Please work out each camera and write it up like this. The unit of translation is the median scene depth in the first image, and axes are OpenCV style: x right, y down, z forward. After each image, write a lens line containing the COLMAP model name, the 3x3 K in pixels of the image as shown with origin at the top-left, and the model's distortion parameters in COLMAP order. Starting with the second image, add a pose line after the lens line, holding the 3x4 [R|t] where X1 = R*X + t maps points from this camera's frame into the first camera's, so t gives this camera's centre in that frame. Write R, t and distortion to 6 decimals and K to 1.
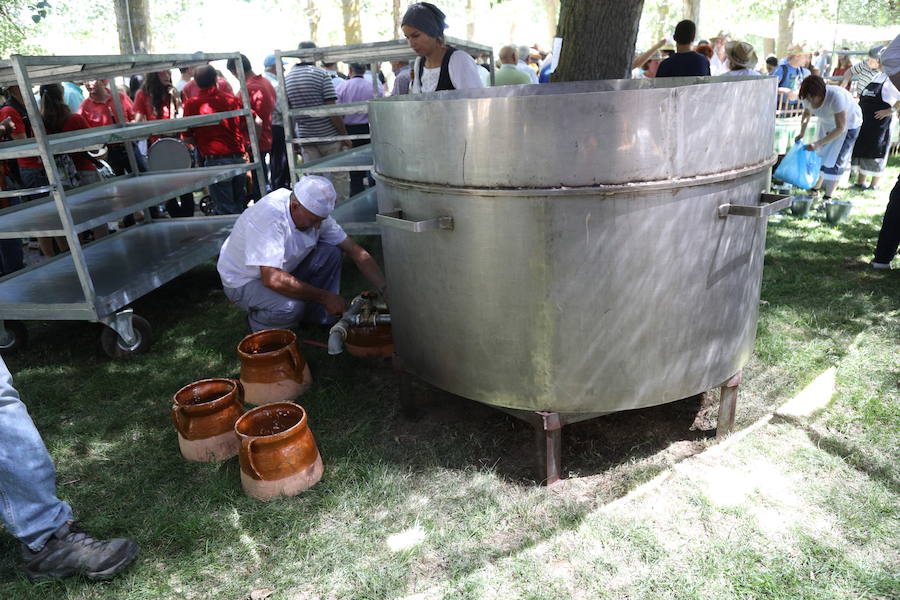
lens RADIAL K [[613.0, 0, 438.6], [0, 613.0, 302.2], [0, 0, 1]] dist [-0.066056, 0.004918]
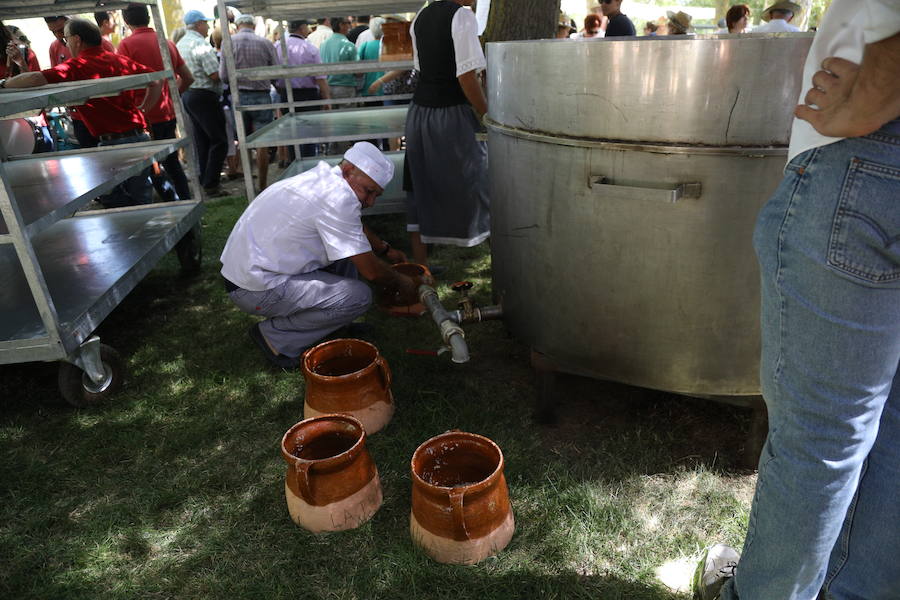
lens RADIAL K [[613.0, 0, 438.6], [0, 613.0, 302.2], [0, 0, 1]] dist [-0.066056, 0.004918]
pose [[0.951737, -0.104125, 0.288712, -0.329200], [0.094416, 0.994404, 0.047394, -0.026566], [-0.292031, -0.017847, 0.956242, 0.185461]]
